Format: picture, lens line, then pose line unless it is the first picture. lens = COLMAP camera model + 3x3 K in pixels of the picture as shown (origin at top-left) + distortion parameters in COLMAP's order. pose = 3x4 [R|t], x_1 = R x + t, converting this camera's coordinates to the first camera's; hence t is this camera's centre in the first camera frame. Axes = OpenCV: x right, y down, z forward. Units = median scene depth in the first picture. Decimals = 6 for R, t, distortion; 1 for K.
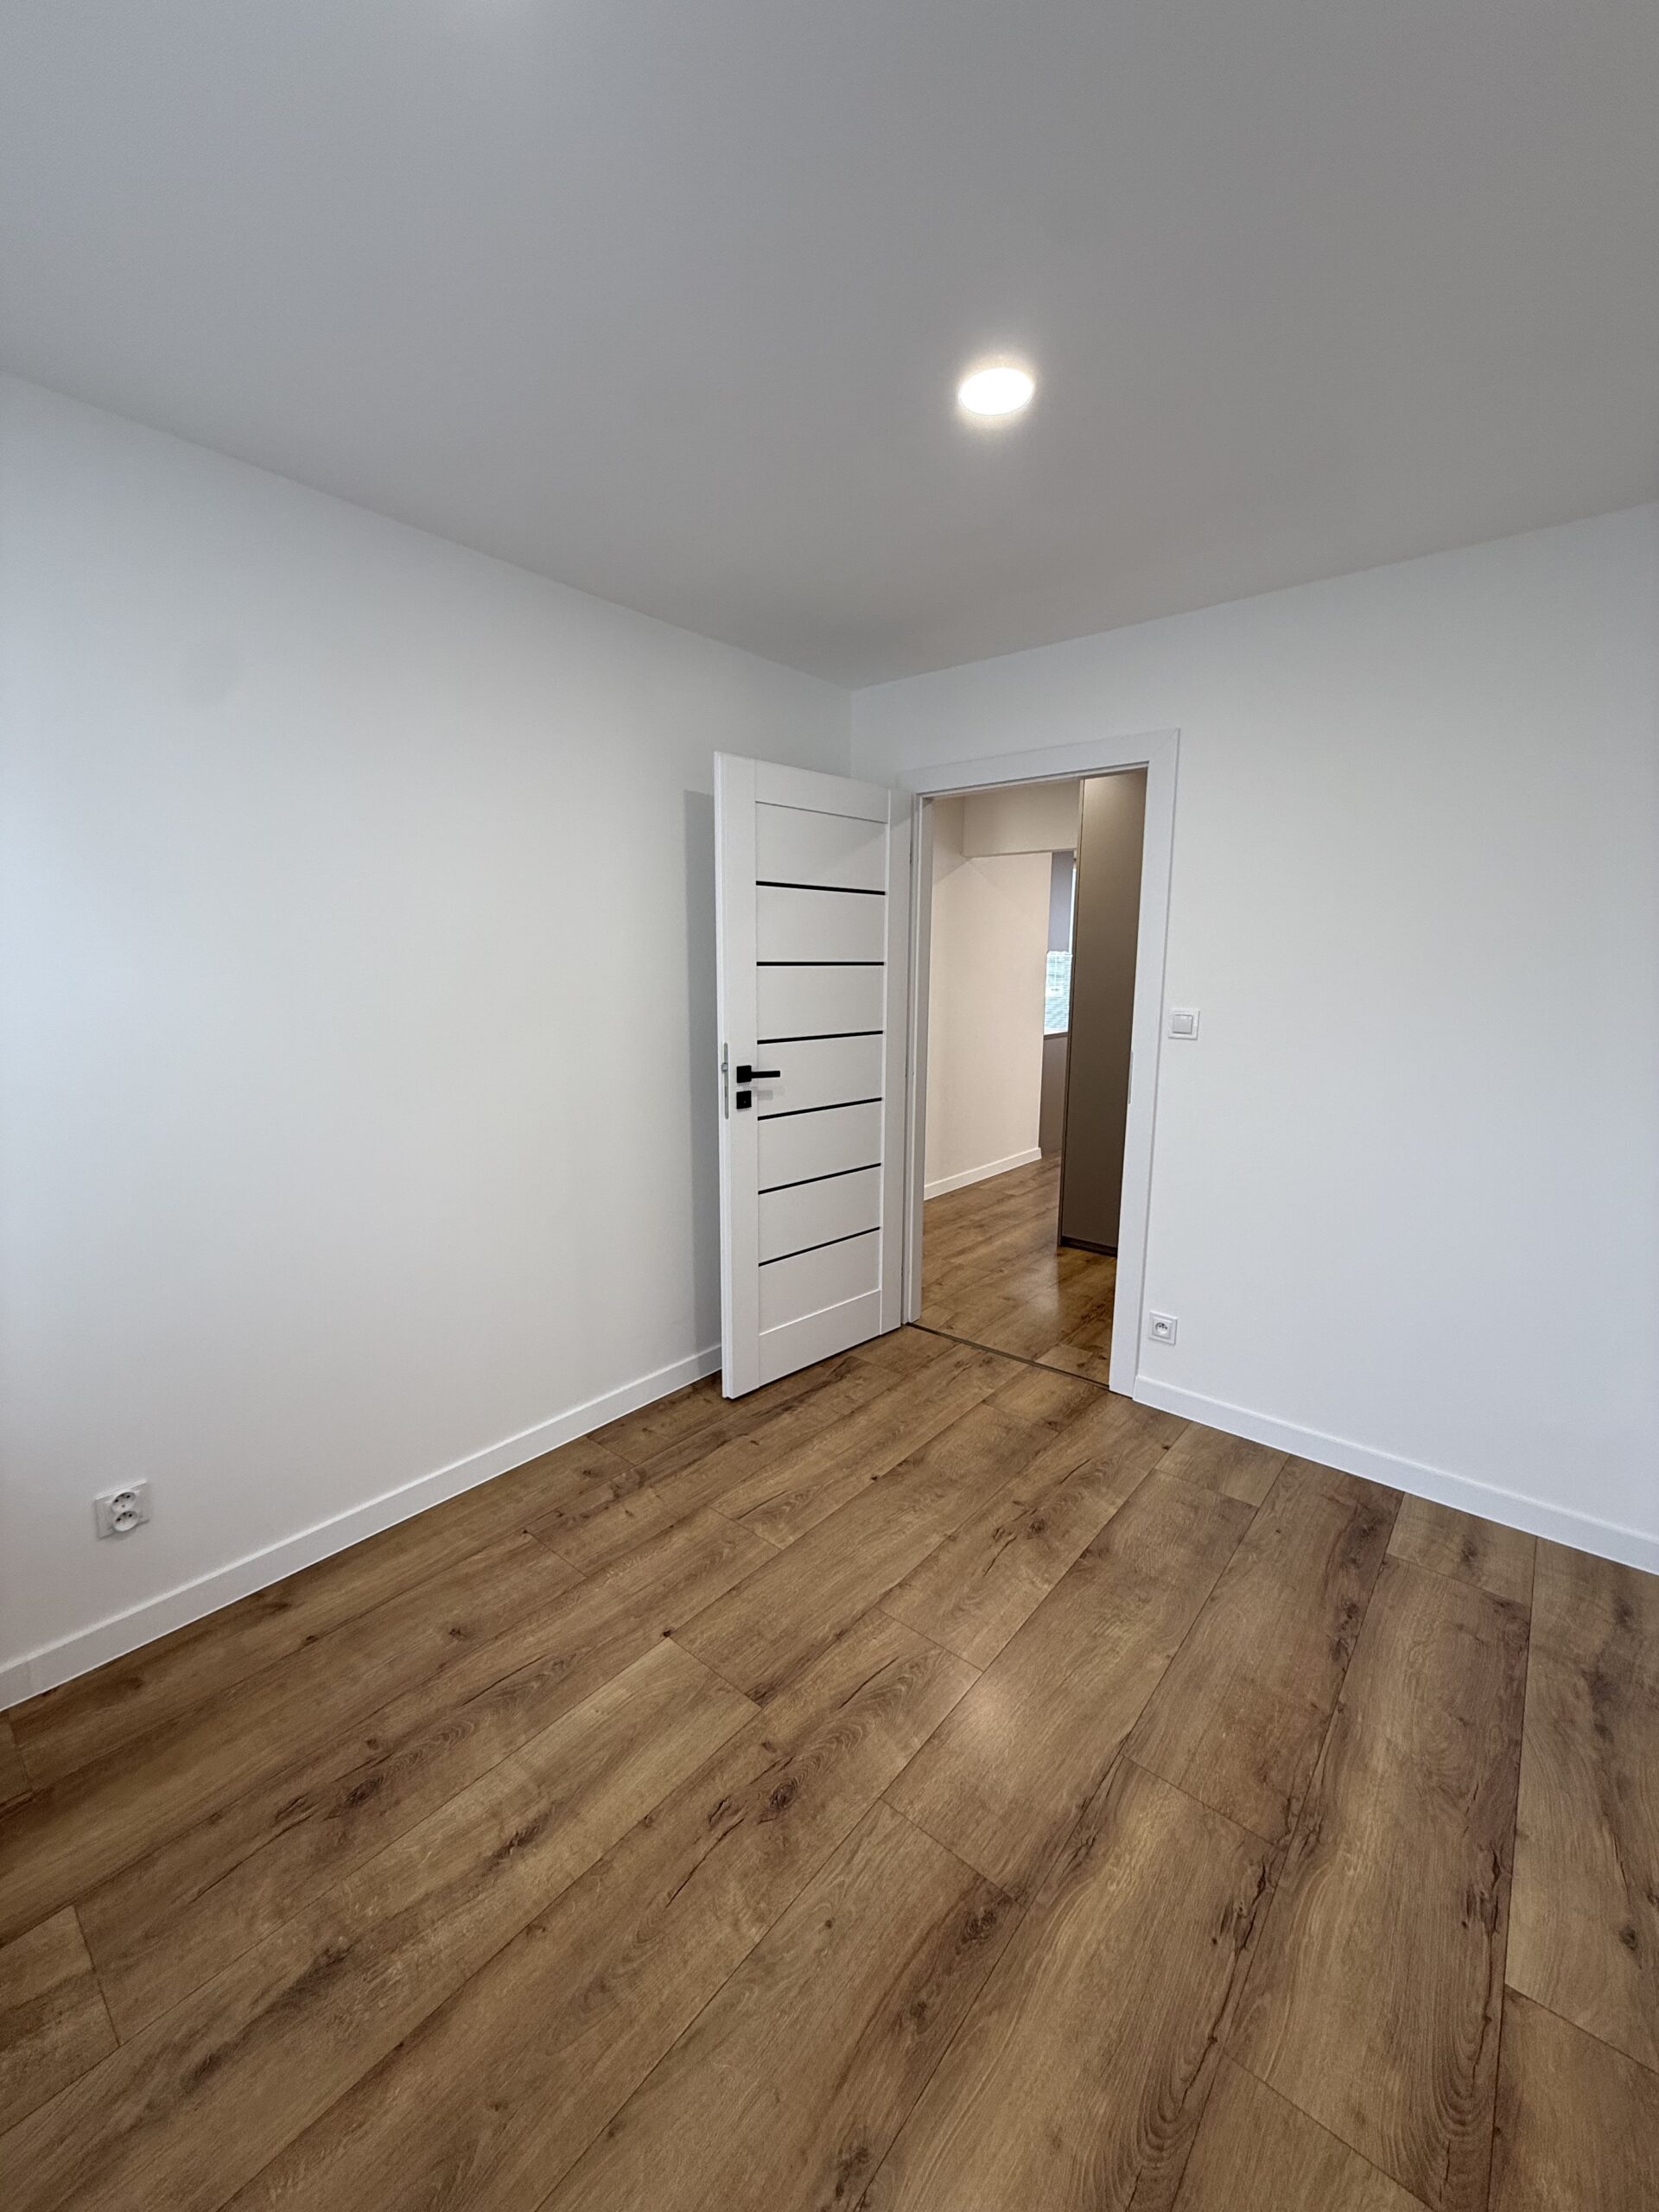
lens RADIAL K [[883.3, 0, 823.8], [0, 883.3, 1104.5], [0, 0, 1]] dist [-0.000177, -0.000019]
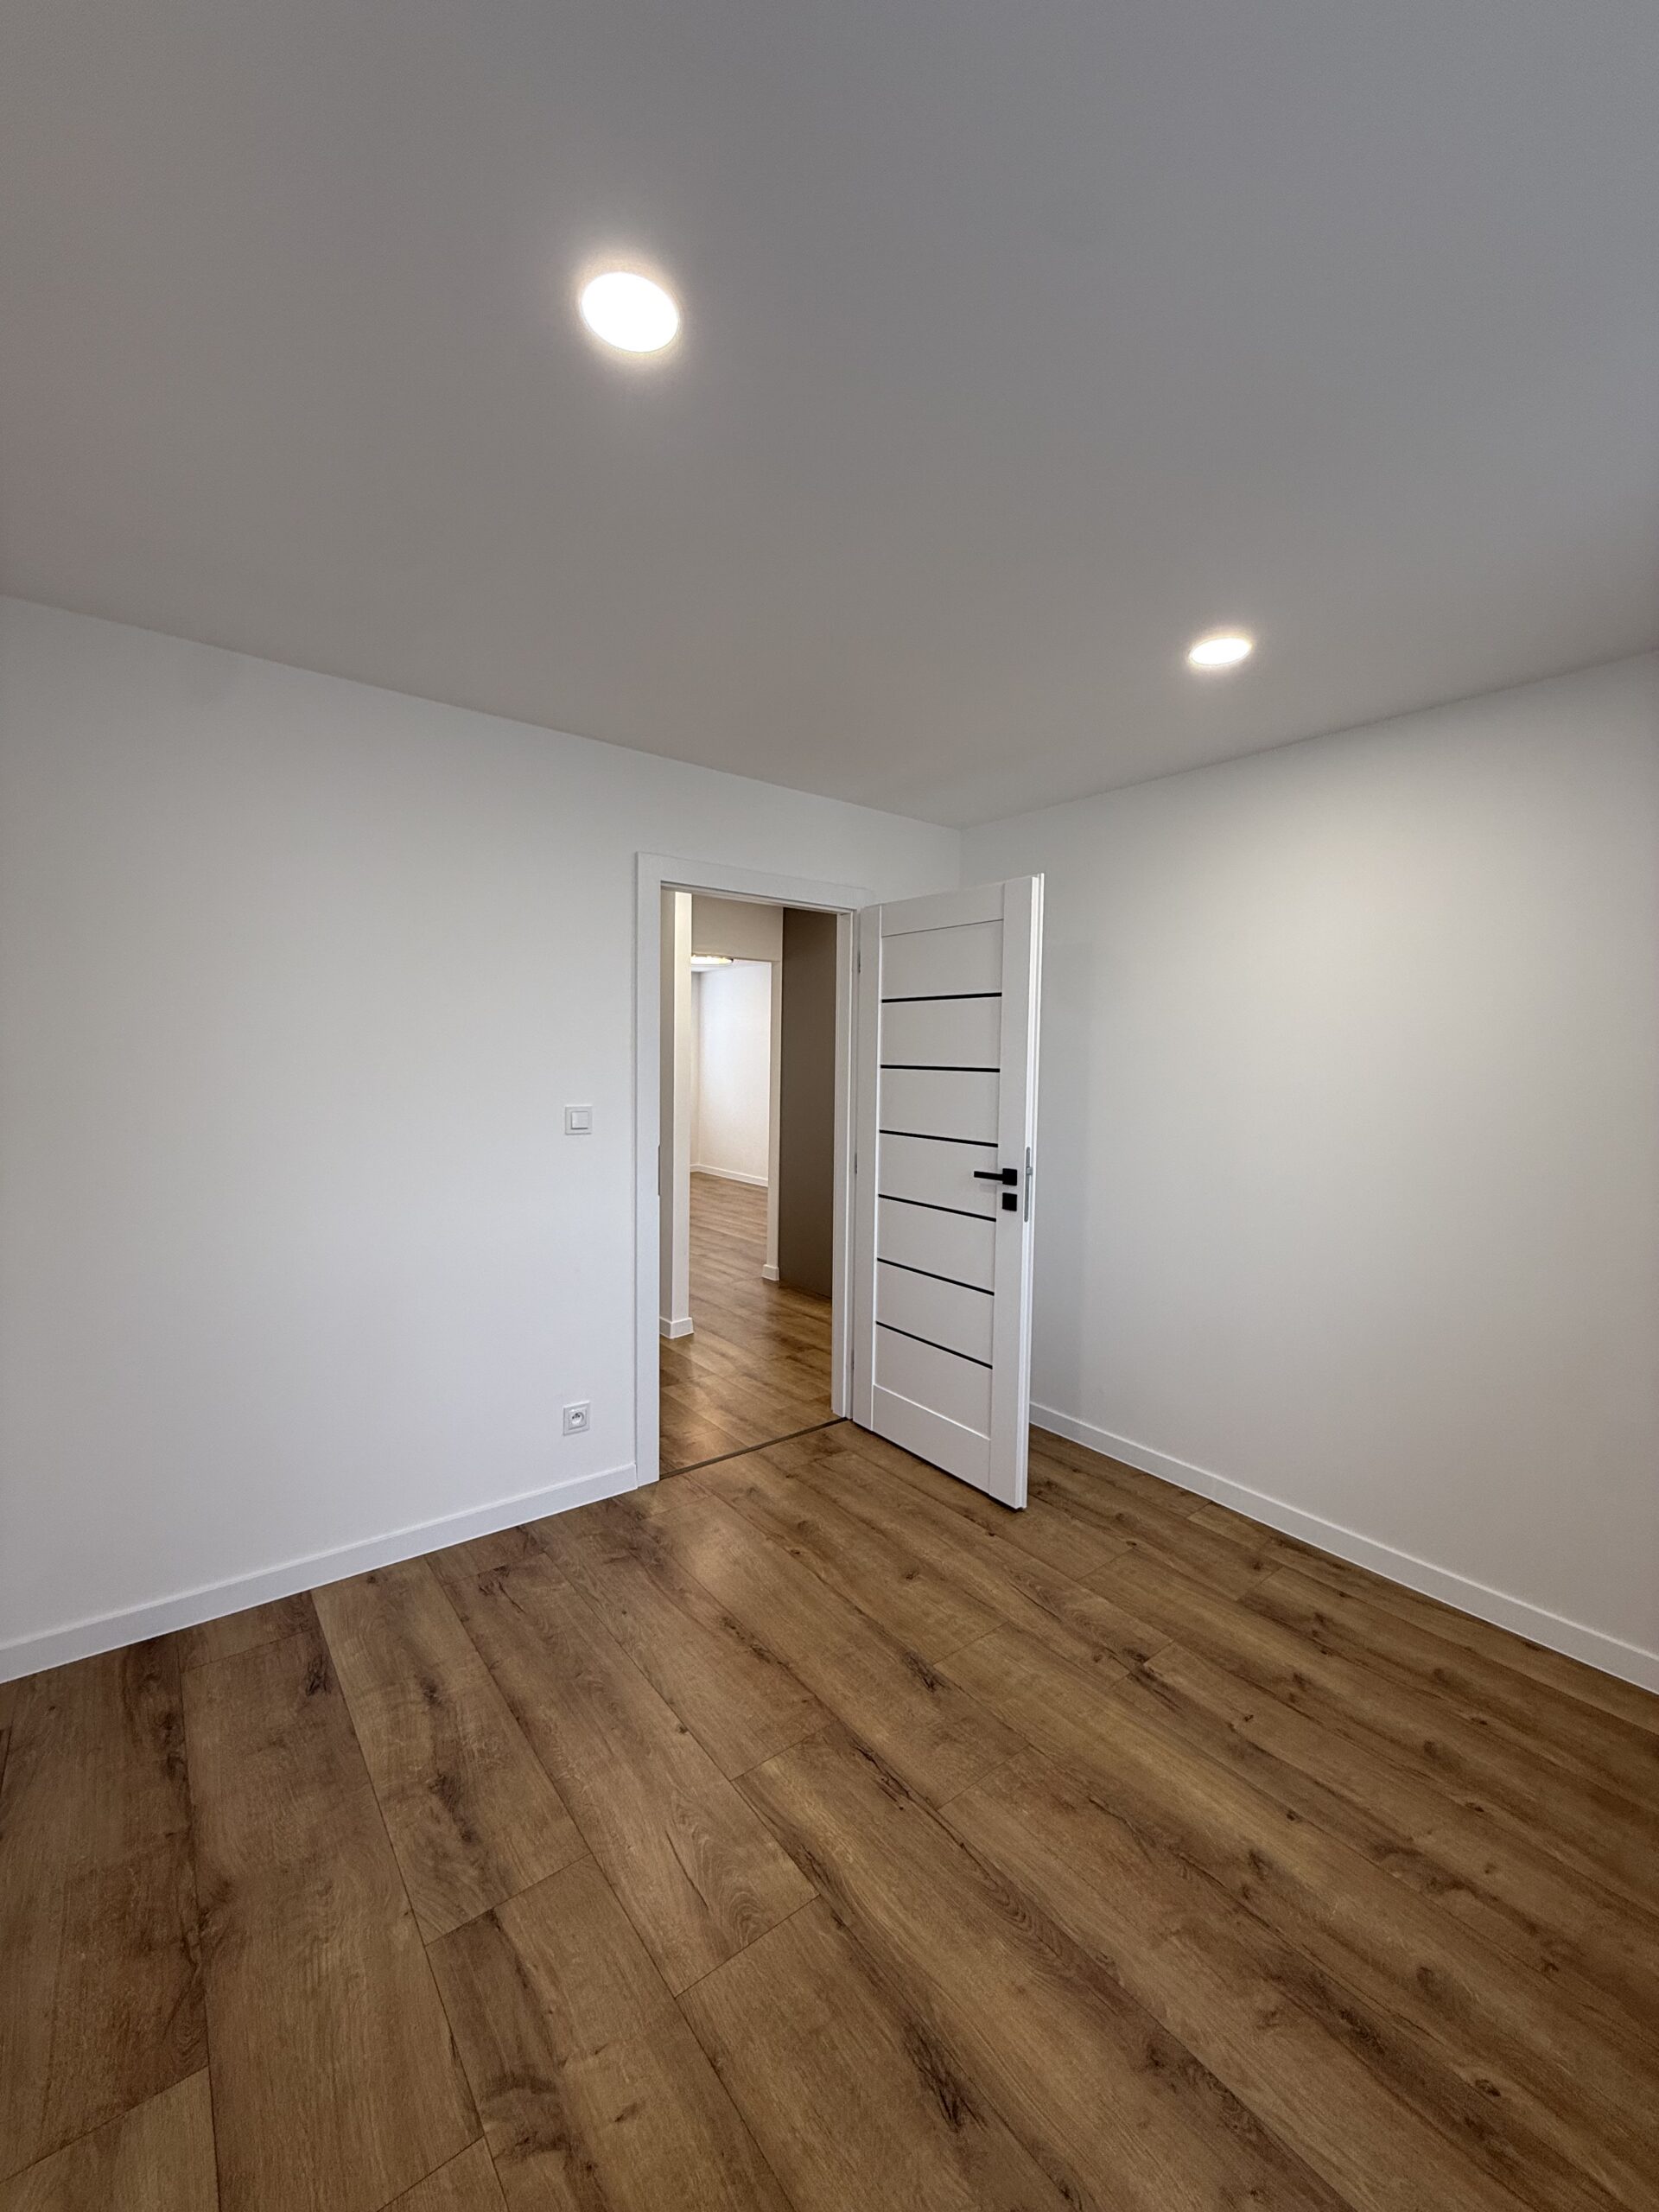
lens RADIAL K [[883.3, 0, 841.8], [0, 883.3, 1114.6], [0, 0, 1]] dist [-0.000177, -0.000019]
pose [[0.192349, -0.062403, 0.979340, -0.825669], [0.143958, 0.988974, 0.034742, -0.126564], [-0.970710, 0.134302, 0.199212, 0.725662]]
